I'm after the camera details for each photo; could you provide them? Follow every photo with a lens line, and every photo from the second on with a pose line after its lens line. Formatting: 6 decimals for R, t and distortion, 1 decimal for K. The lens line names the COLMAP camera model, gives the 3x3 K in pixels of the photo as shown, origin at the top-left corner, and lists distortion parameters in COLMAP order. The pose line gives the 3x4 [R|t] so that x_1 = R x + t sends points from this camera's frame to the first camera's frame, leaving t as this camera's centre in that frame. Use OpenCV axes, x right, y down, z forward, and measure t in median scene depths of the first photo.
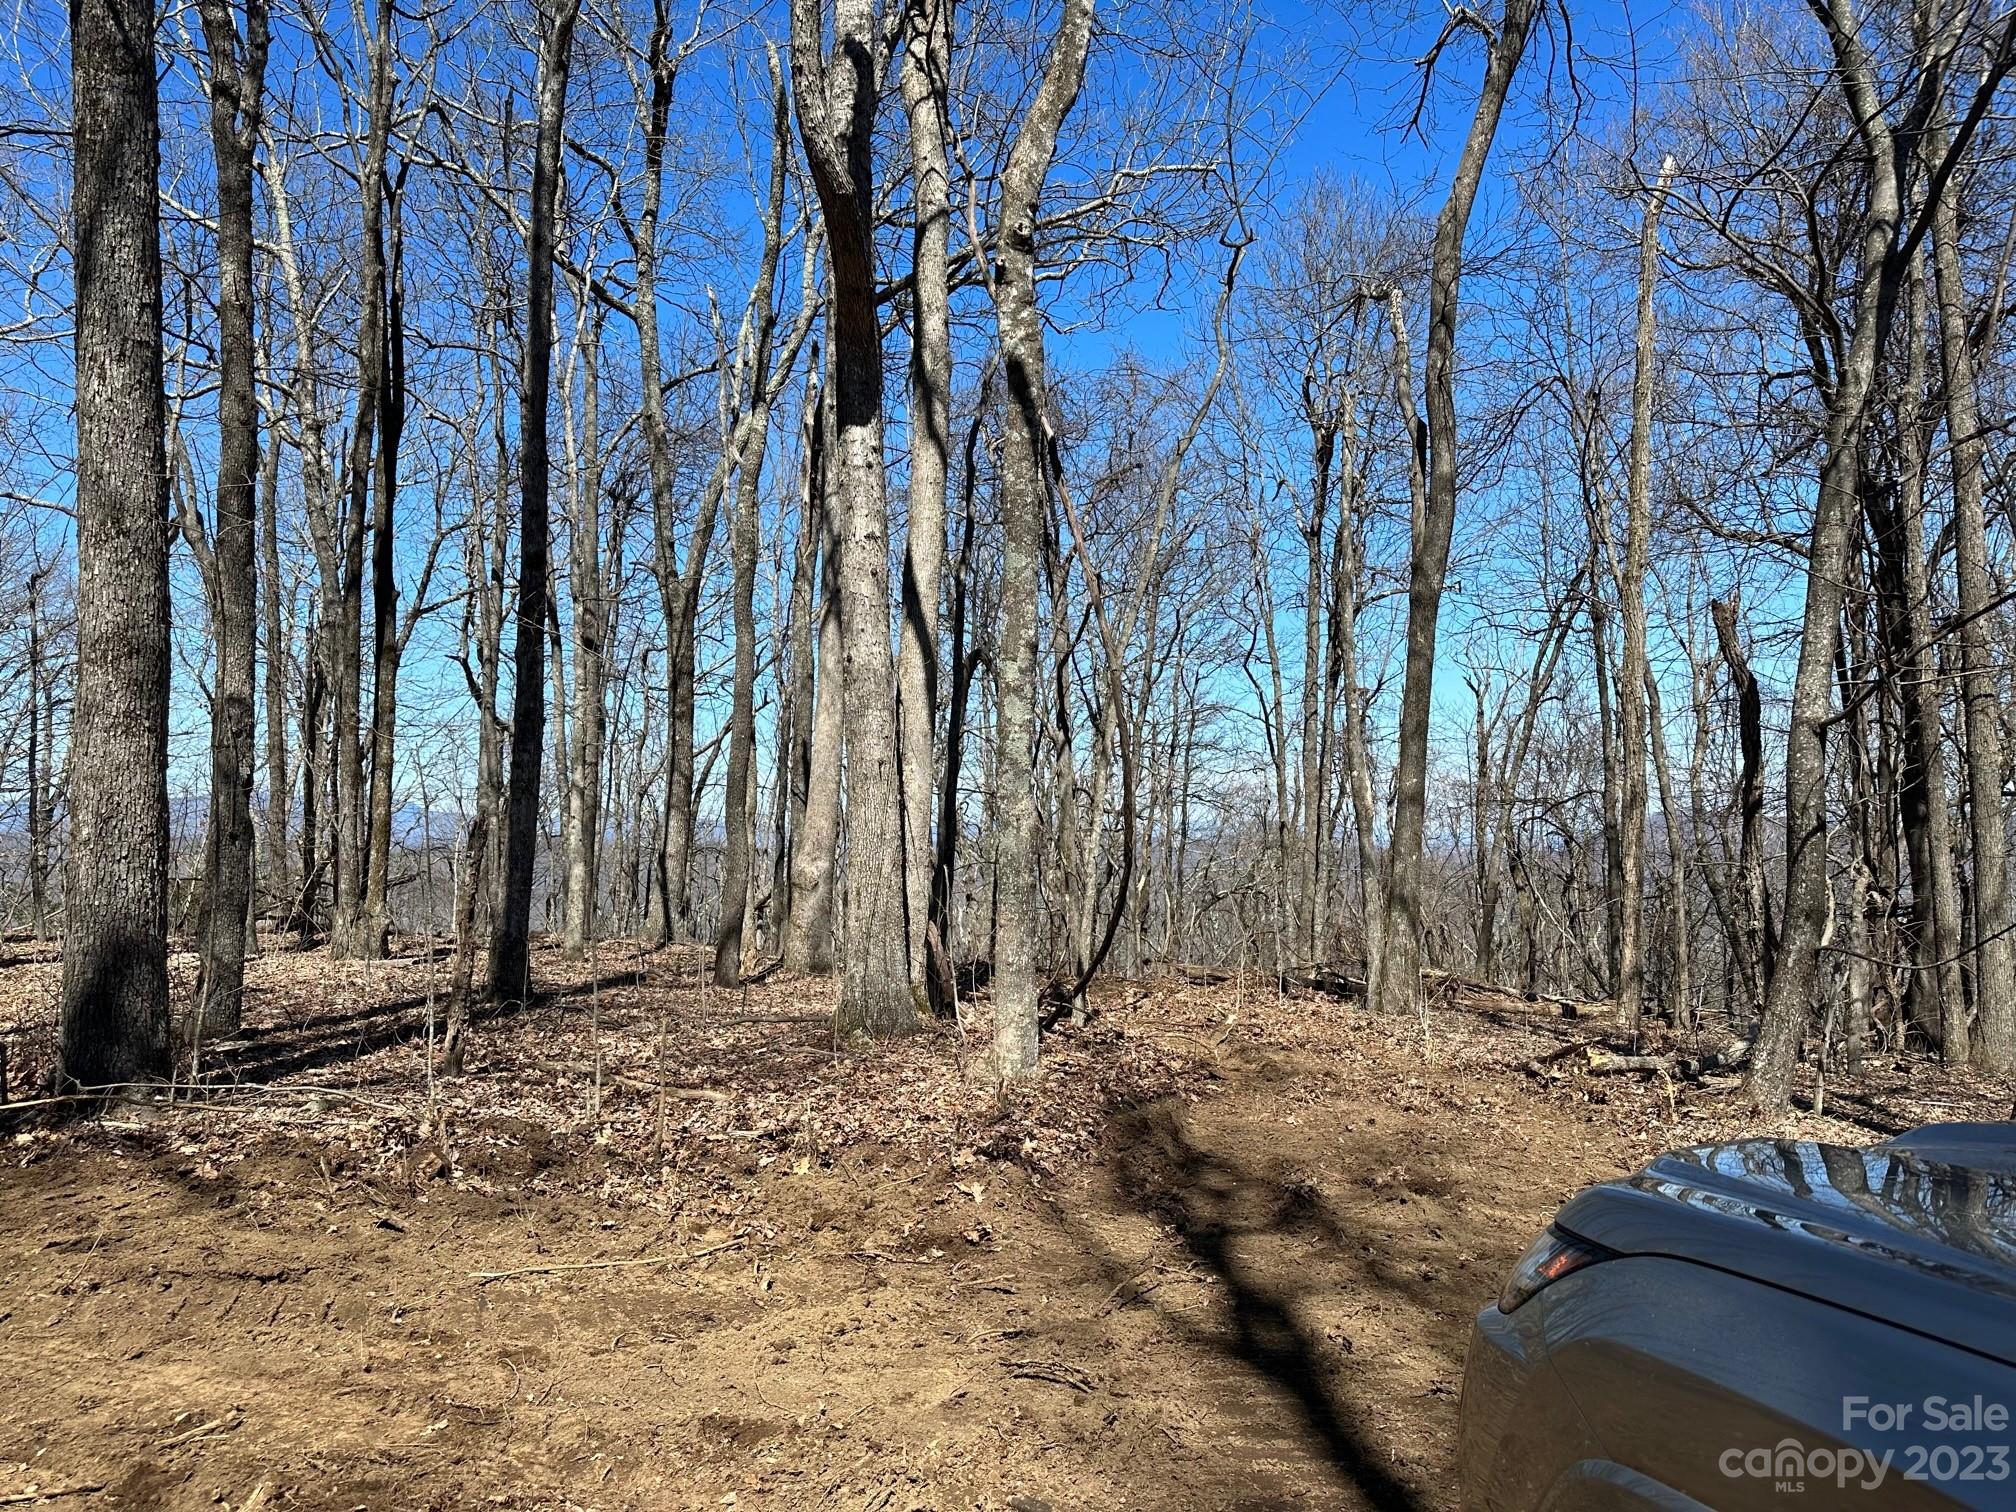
lens RADIAL K [[1424.9, 0, 993.5], [0, 1424.9, 756.7], [0, 0, 1]] dist [0.049847, -0.005052]
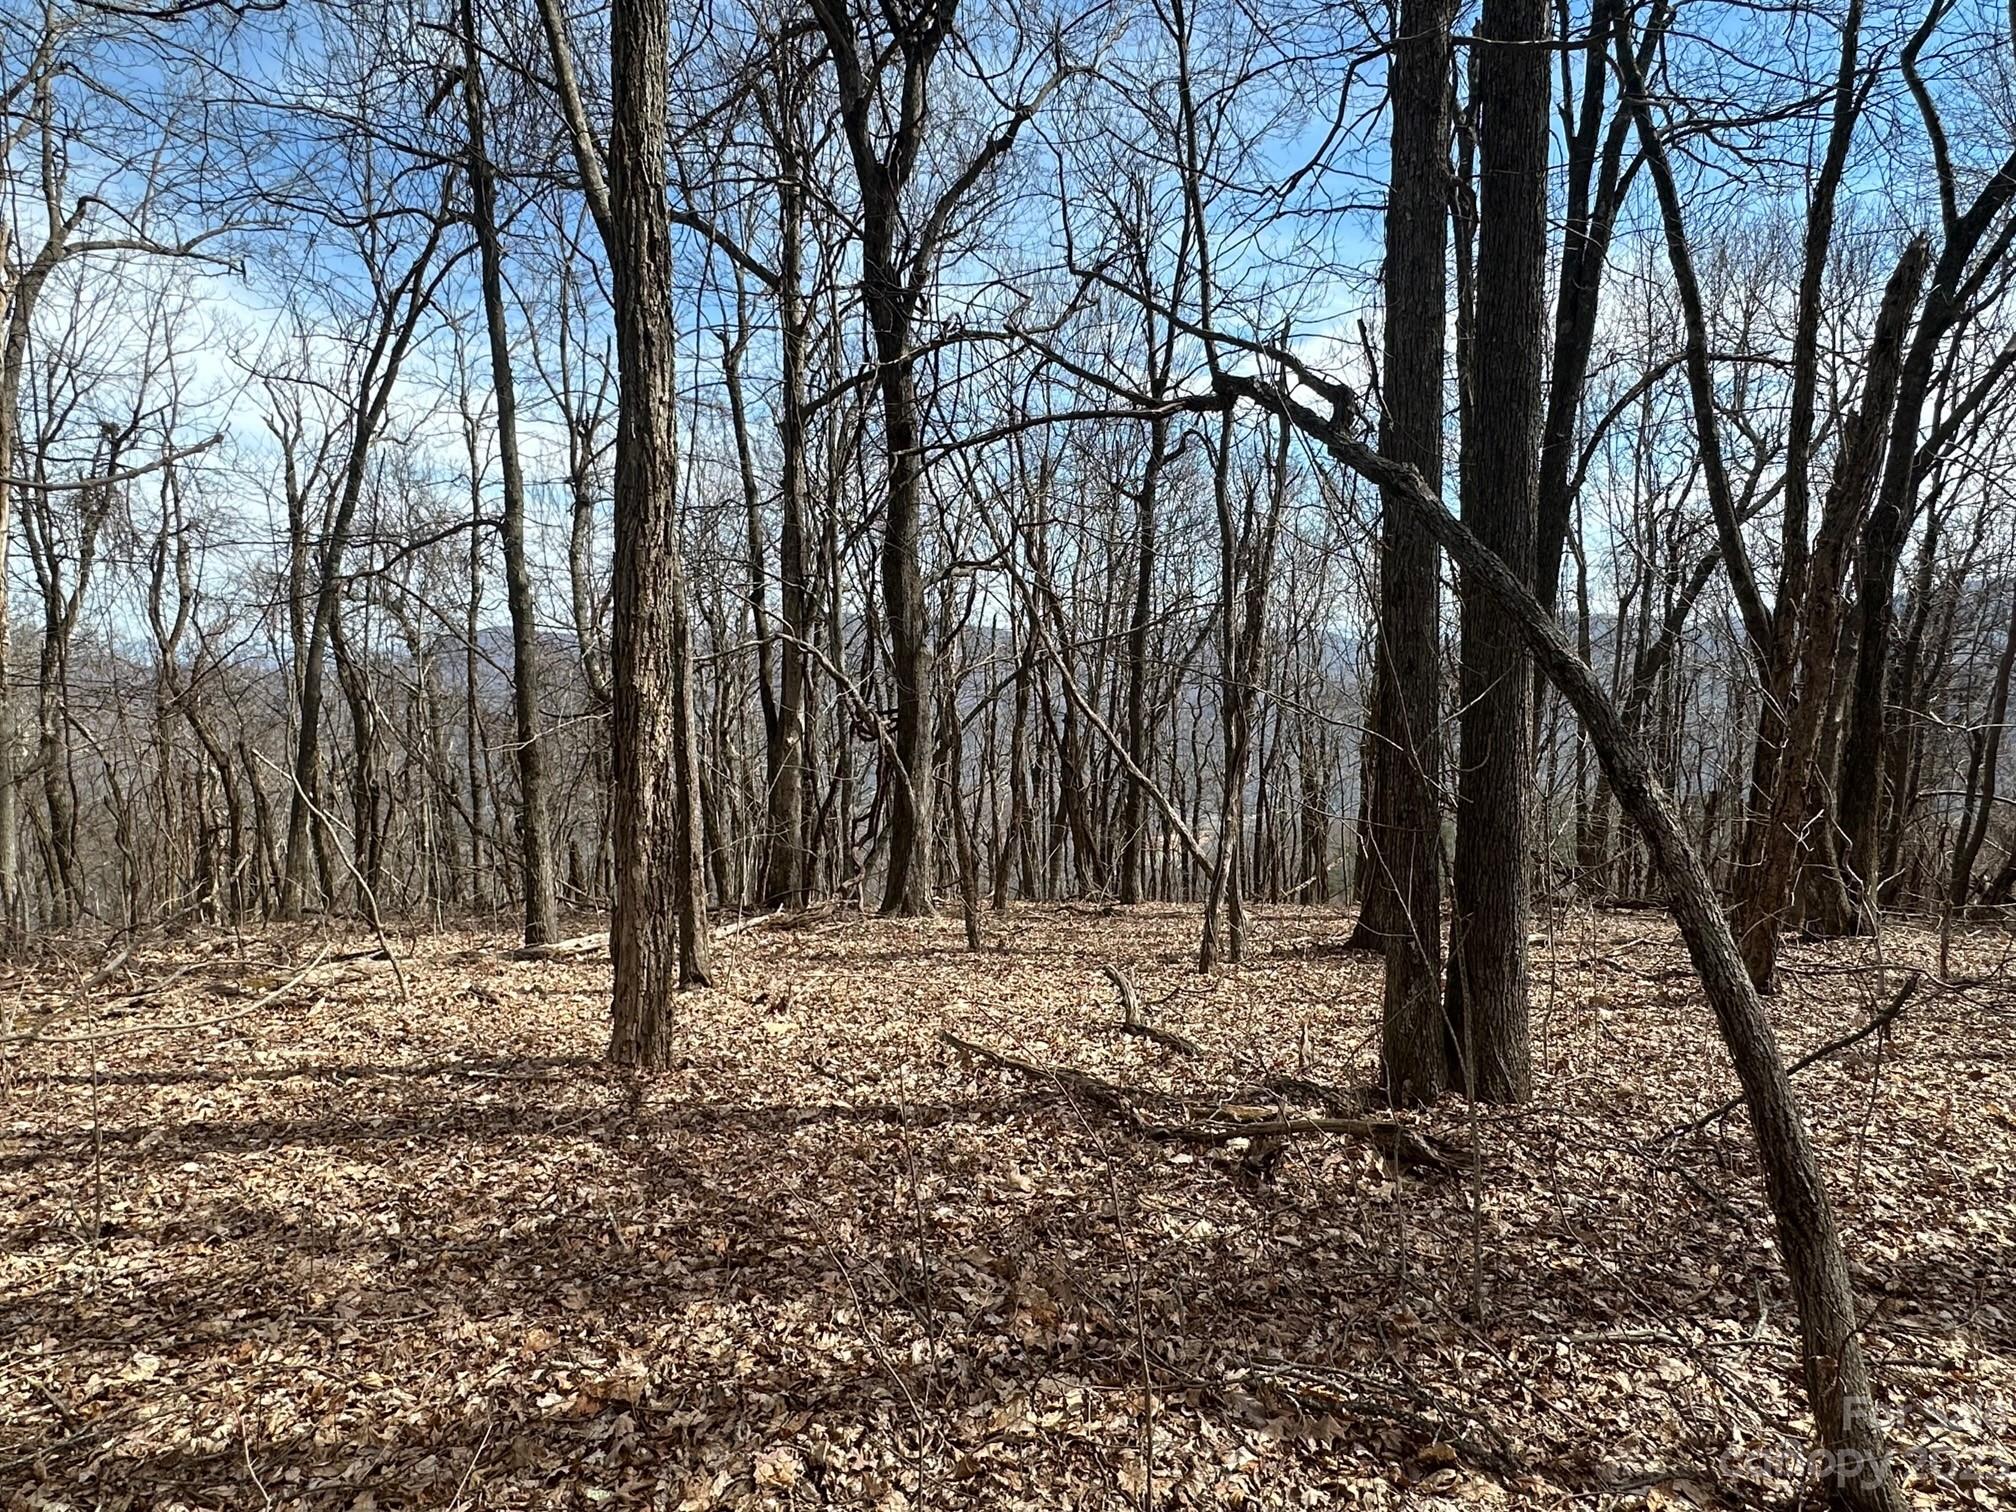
lens RADIAL K [[1191.4, 0, 1014.7], [0, 1191.4, 767.8], [0, 0, 1]] dist [-0.000963, -0.000927]
pose [[0.664428, -0.071474, 0.743927, 0.132345], [-0.043064, 0.990101, 0.133588, 0.026580], [-0.746111, -0.120796, 0.654772, 0.331580]]
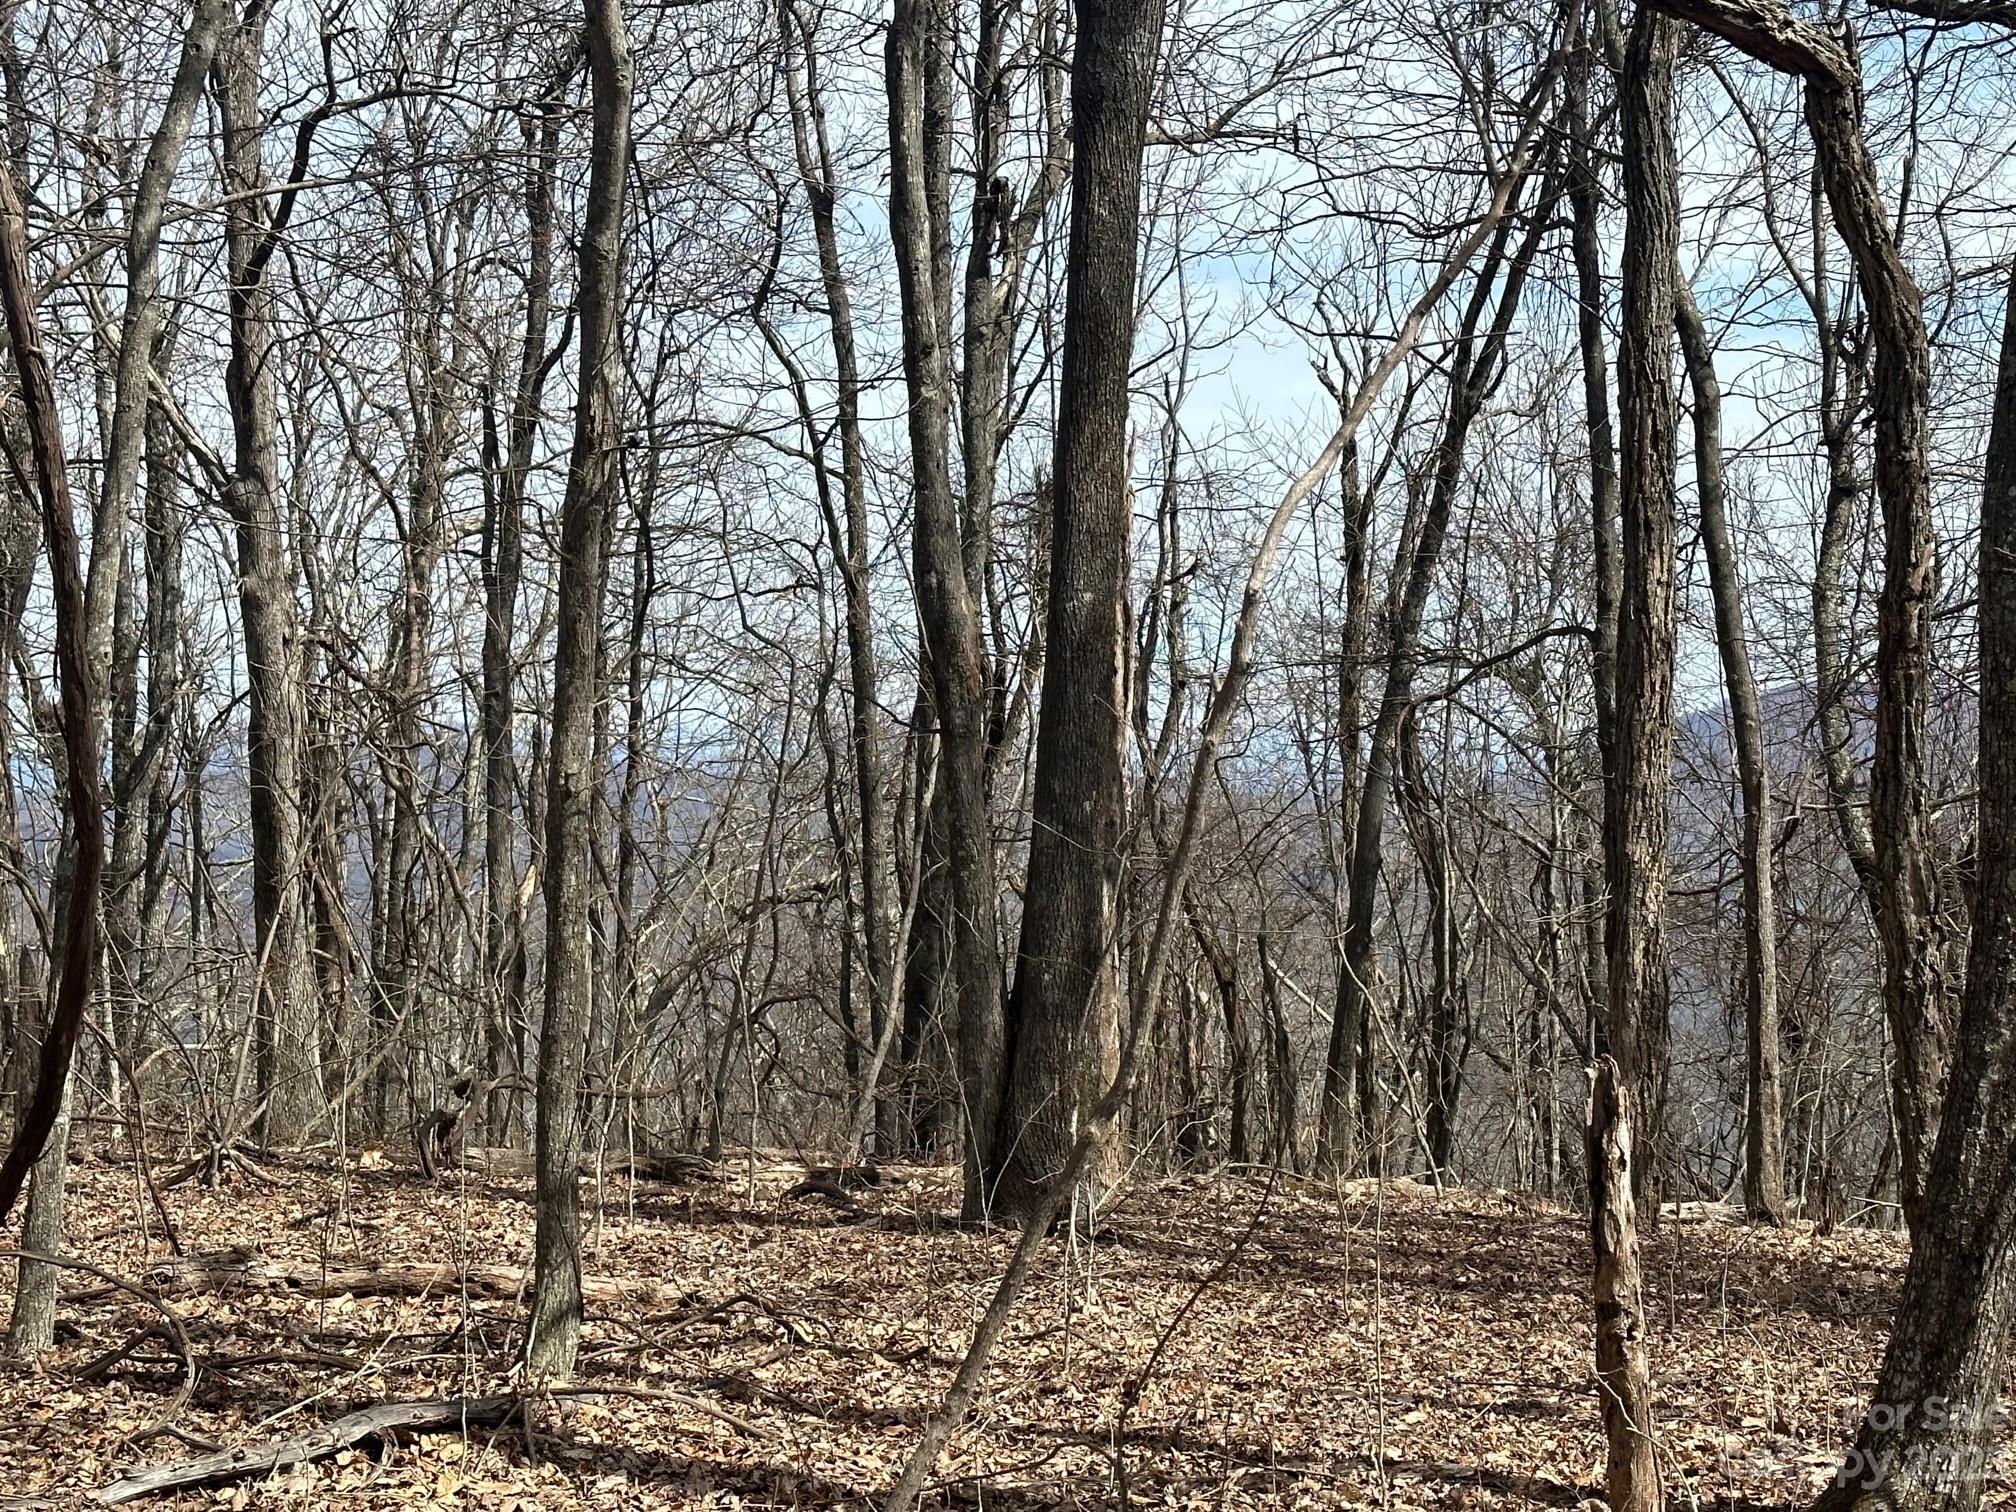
lens RADIAL K [[3319.1, 0, 1022.4], [0, 3319.1, 753.0], [0, 0, 1]] dist [0.080637, 0.000000]
pose [[0.978666, -0.007920, 0.205306, 0.059142], [-0.003093, 0.998575, 0.053267, 0.006125], [-0.205435, -0.052766, 0.977247, 0.099910]]
